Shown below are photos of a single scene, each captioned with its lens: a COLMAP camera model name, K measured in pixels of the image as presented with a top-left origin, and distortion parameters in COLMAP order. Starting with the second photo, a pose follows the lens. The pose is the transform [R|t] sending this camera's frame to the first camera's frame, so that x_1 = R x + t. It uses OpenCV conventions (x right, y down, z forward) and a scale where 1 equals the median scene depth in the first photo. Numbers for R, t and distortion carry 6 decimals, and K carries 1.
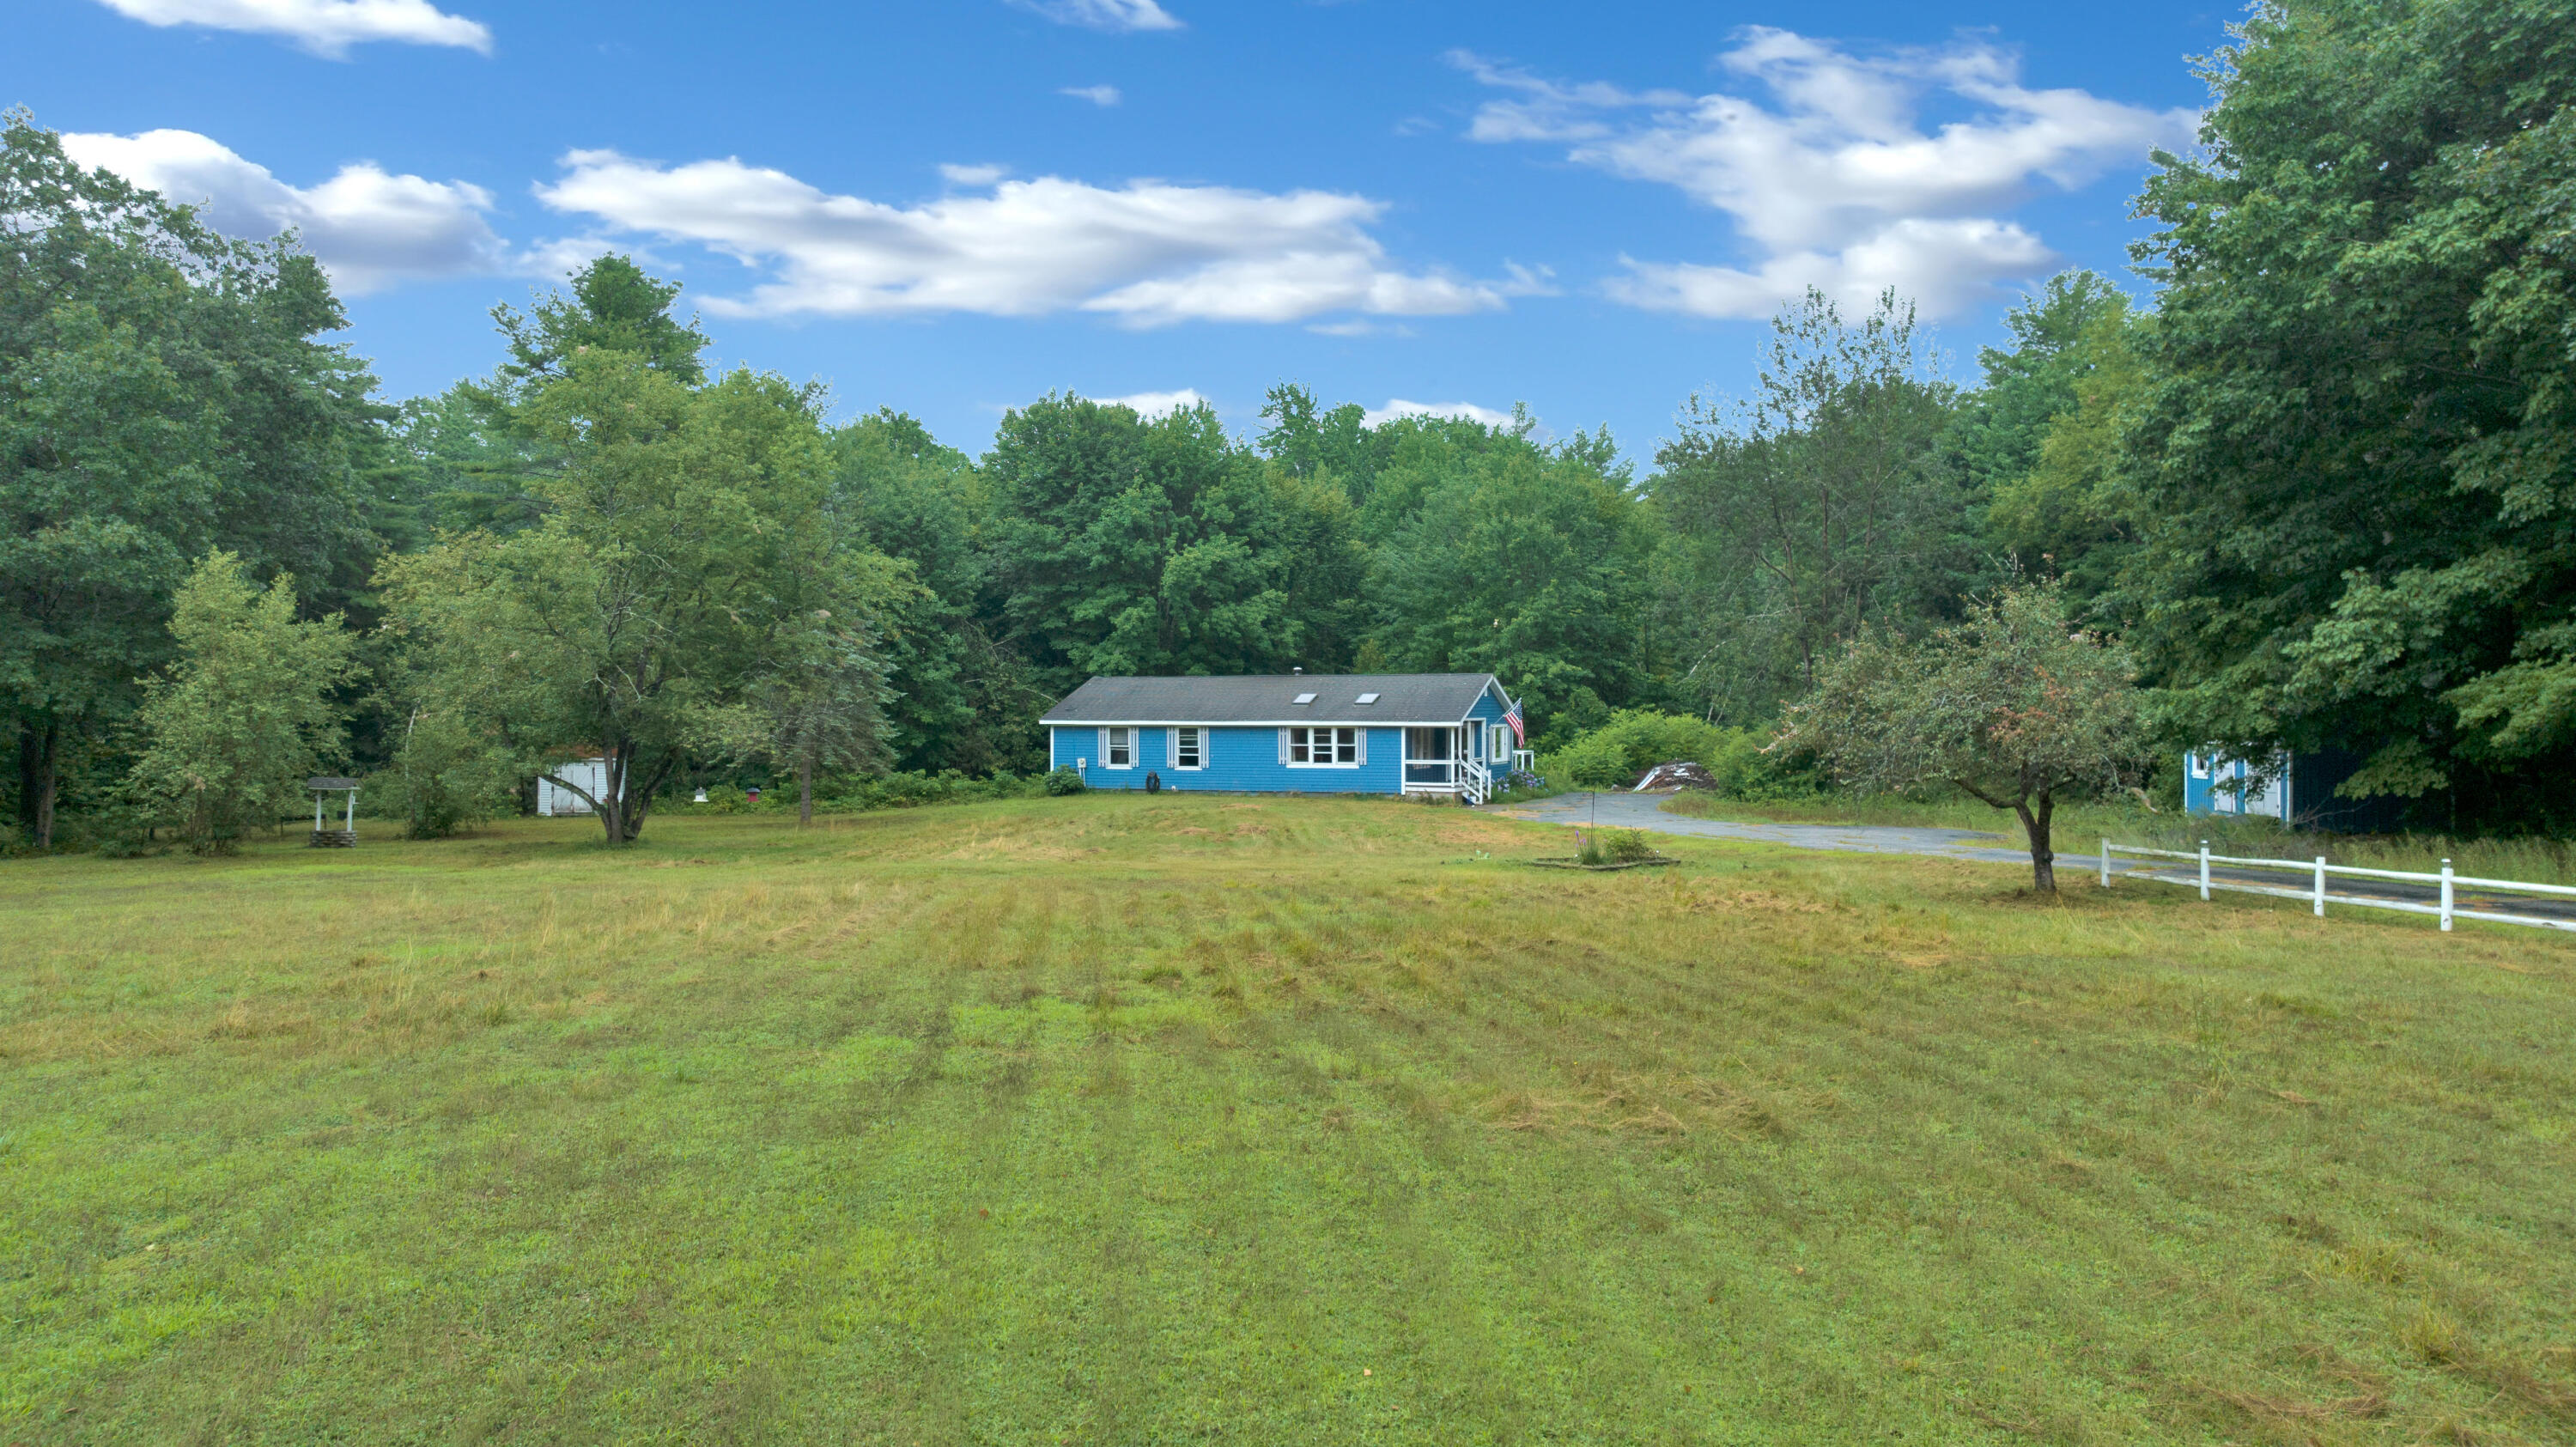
lens RADIAL K [[1826.9, 0, 1305.1], [0, 1826.9, 726.4], [0, 0, 1]] dist [-0.035944, 0.022478]
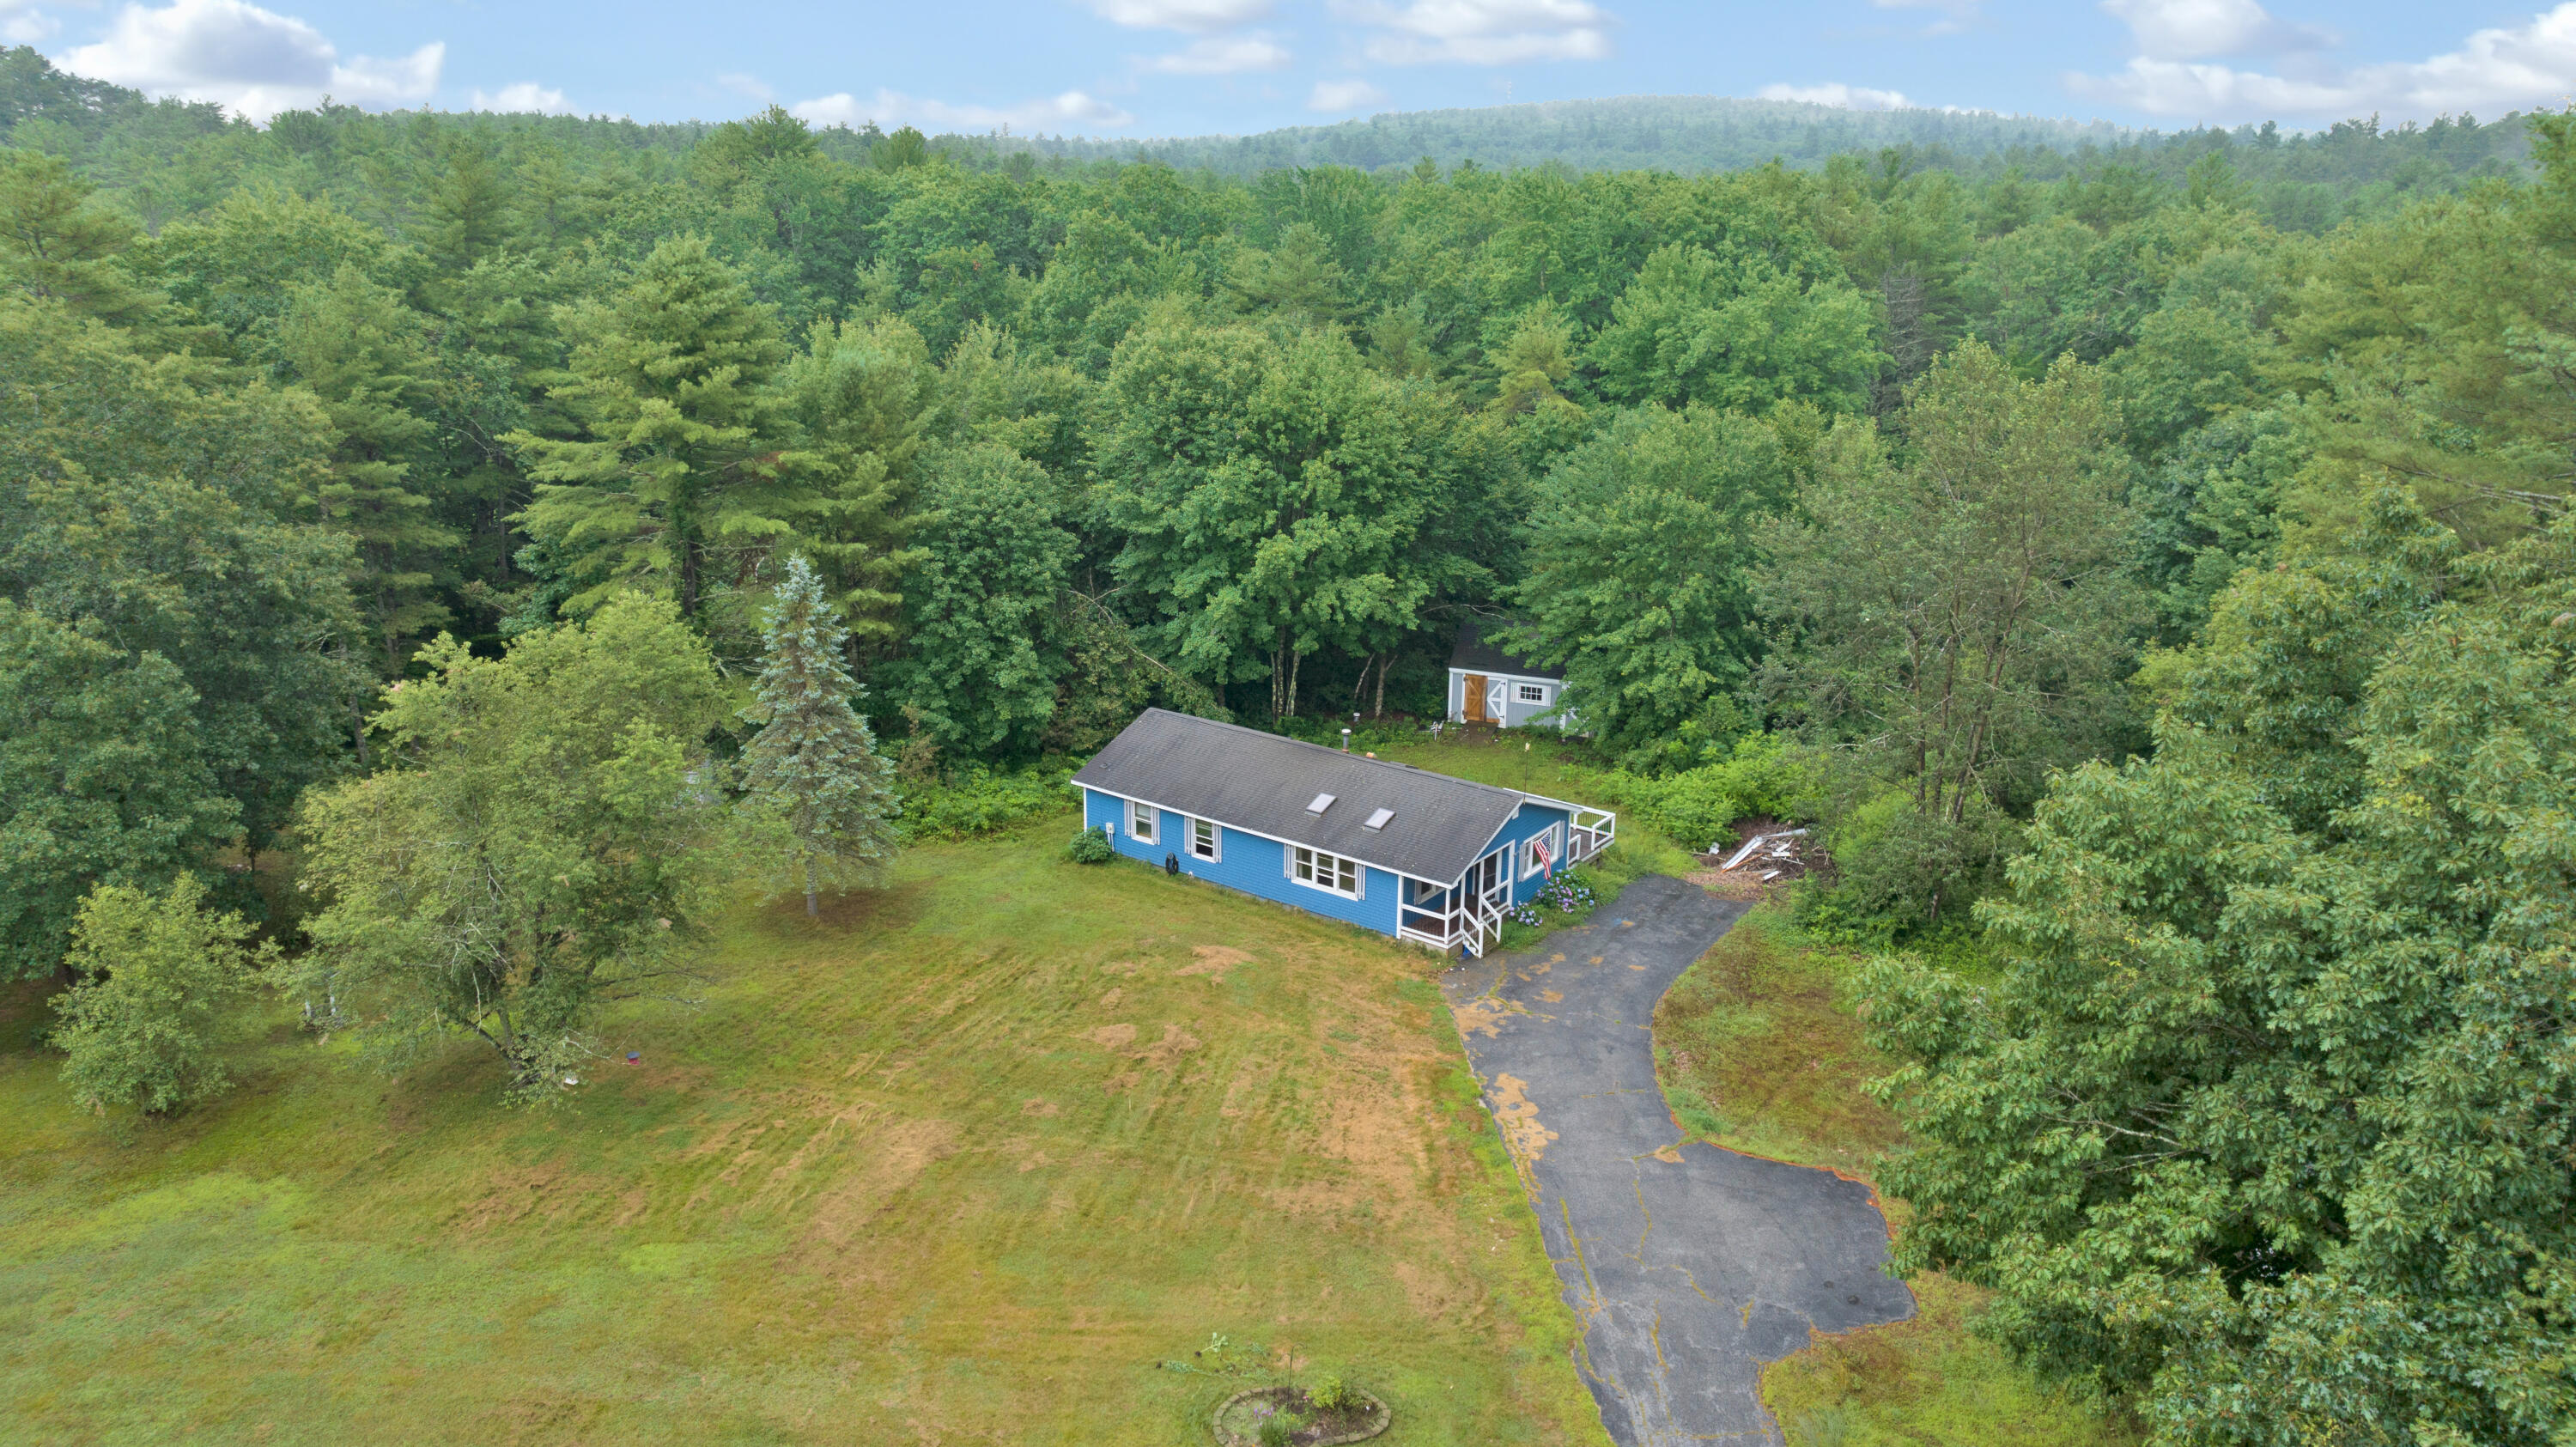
lens RADIAL K [[1826.9, 0, 1289.0], [0, 1826.9, 722.9], [0, 0, 1]] dist [-0.035944, 0.022478]
pose [[0.962484, 0.092374, -0.255129, 0.196218], [-0.015333, 0.957280, 0.288757, -0.290982], [0.270904, -0.274012, 0.922783, 0.125048]]
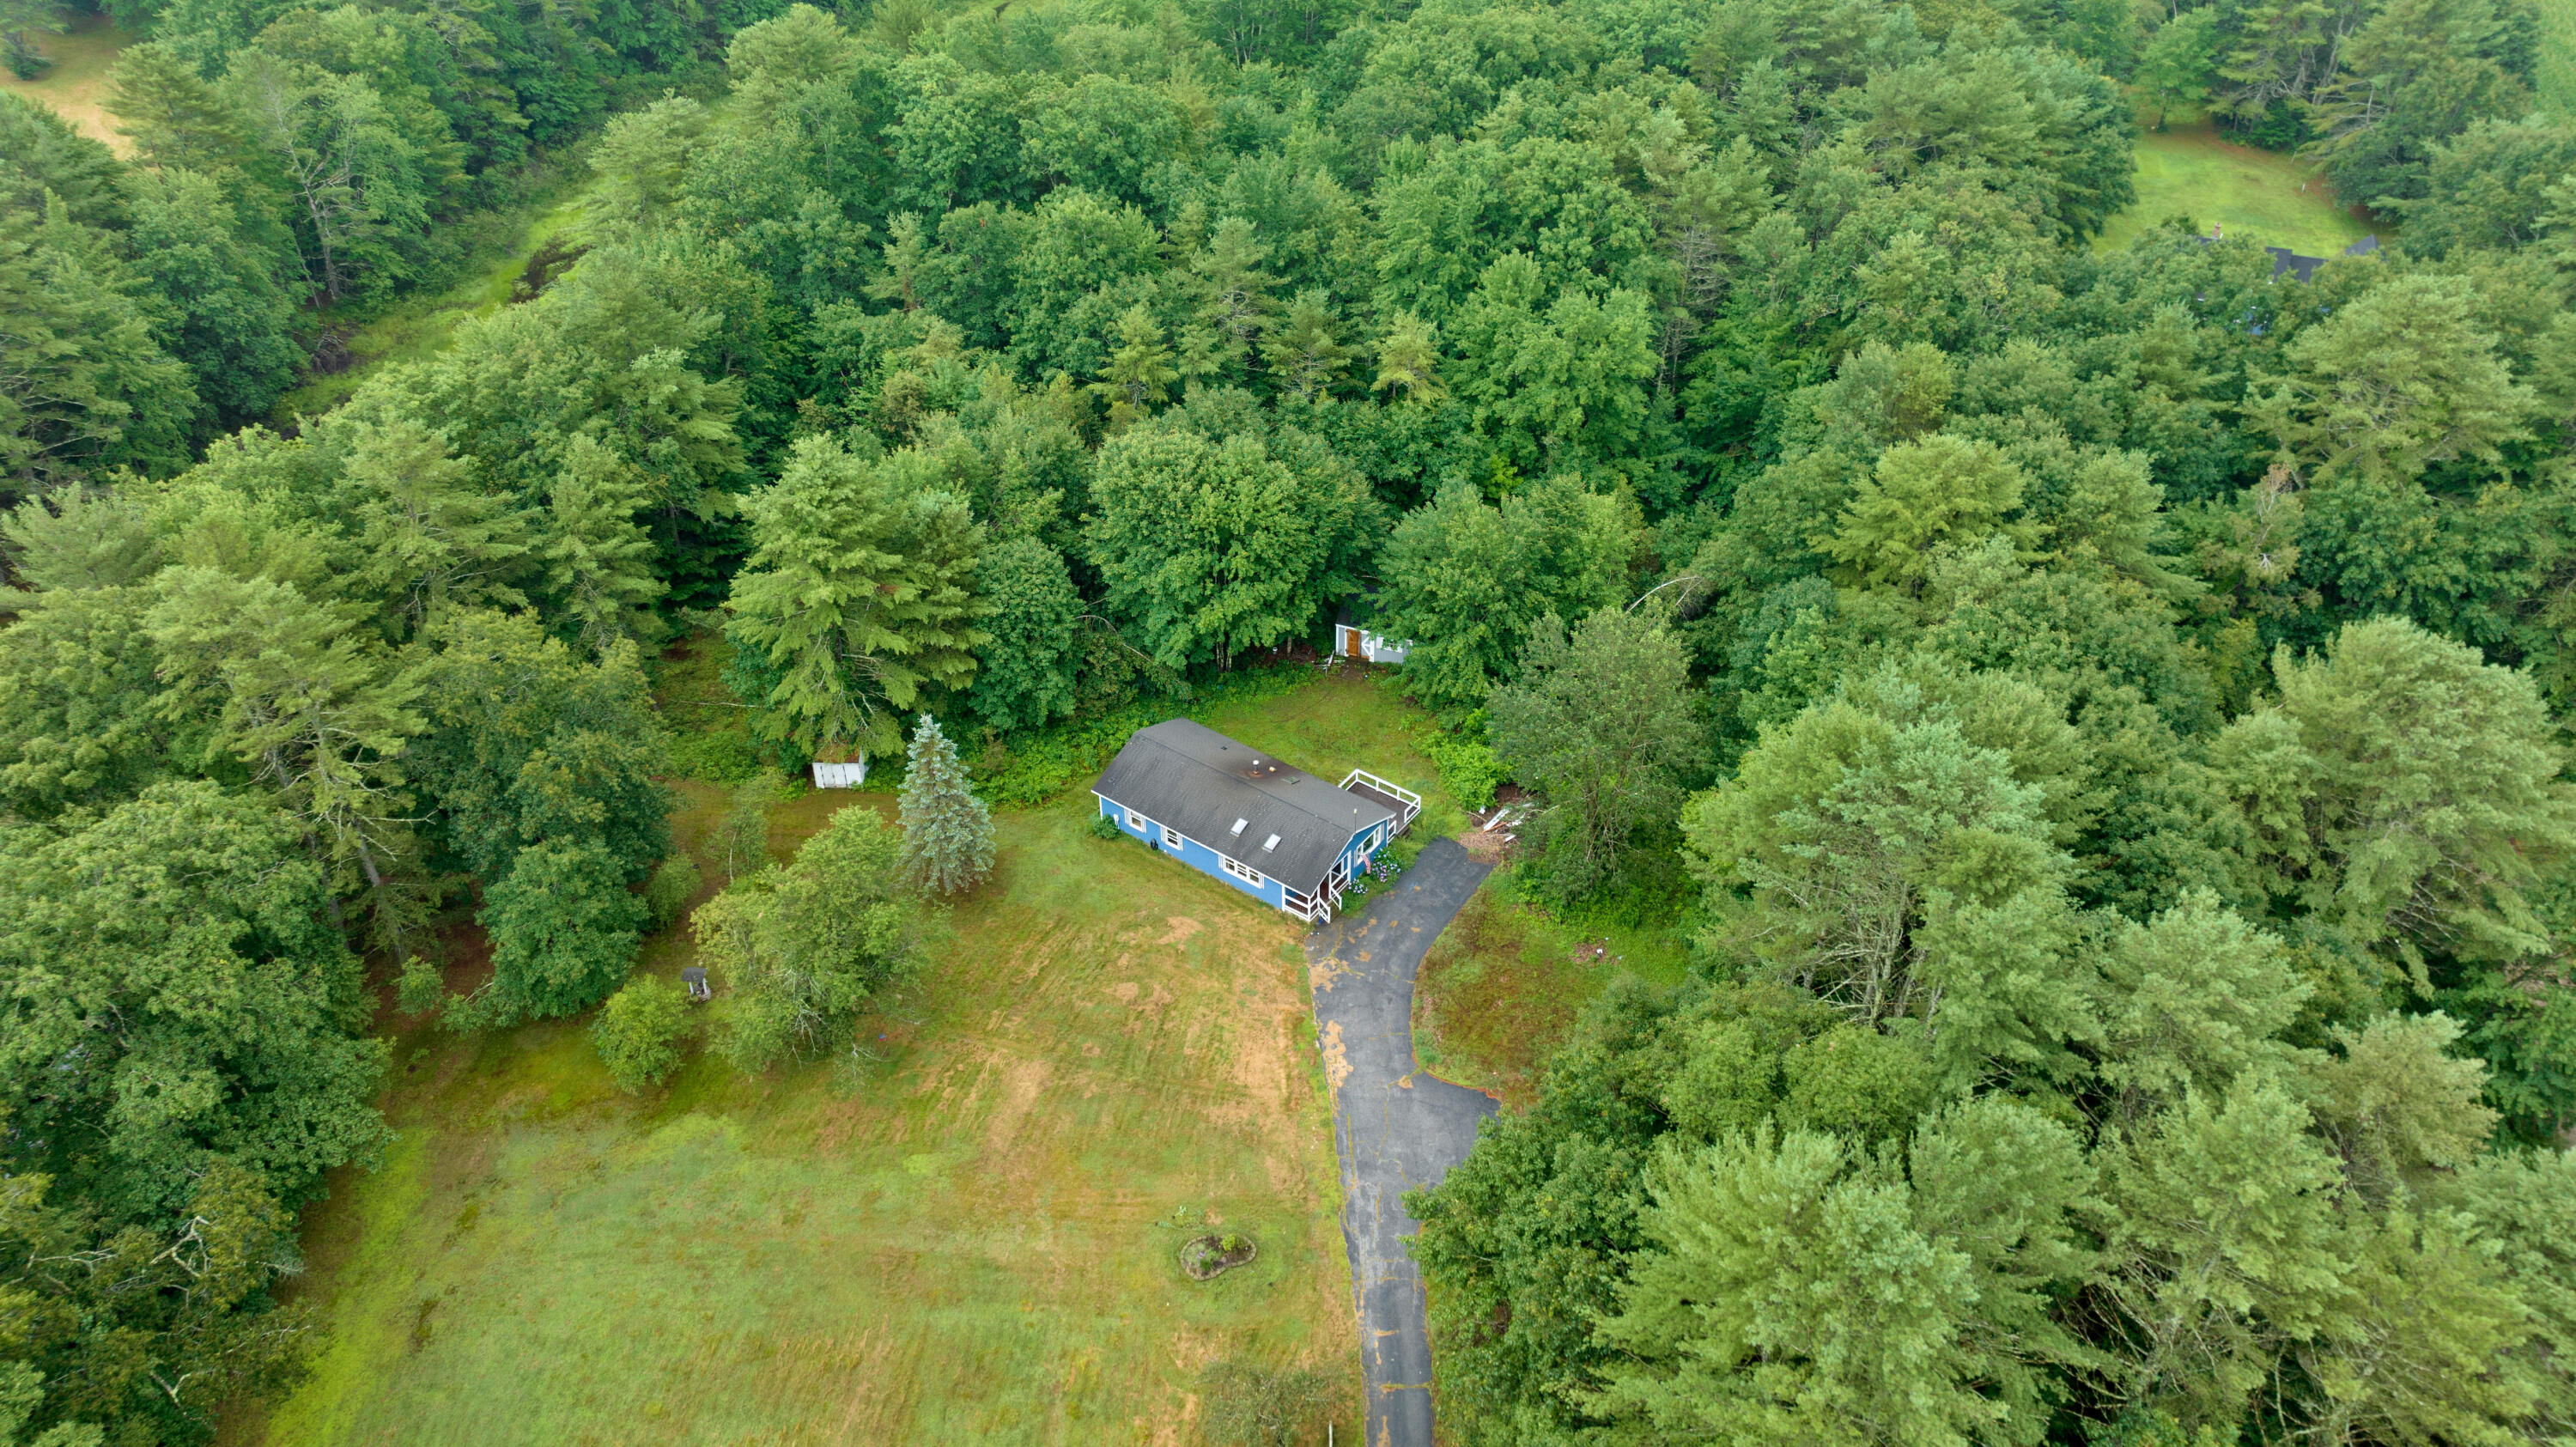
lens RADIAL K [[1826.9, 0, 1294.4], [0, 1826.9, 742.4], [0, 0, 1]] dist [-0.035944, 0.022478]
pose [[0.965644, 0.158561, -0.205888, 0.327523], [0.001082, 0.789818, 0.613340, -0.948364], [0.259865, -0.592491, 0.762512, -0.153614]]
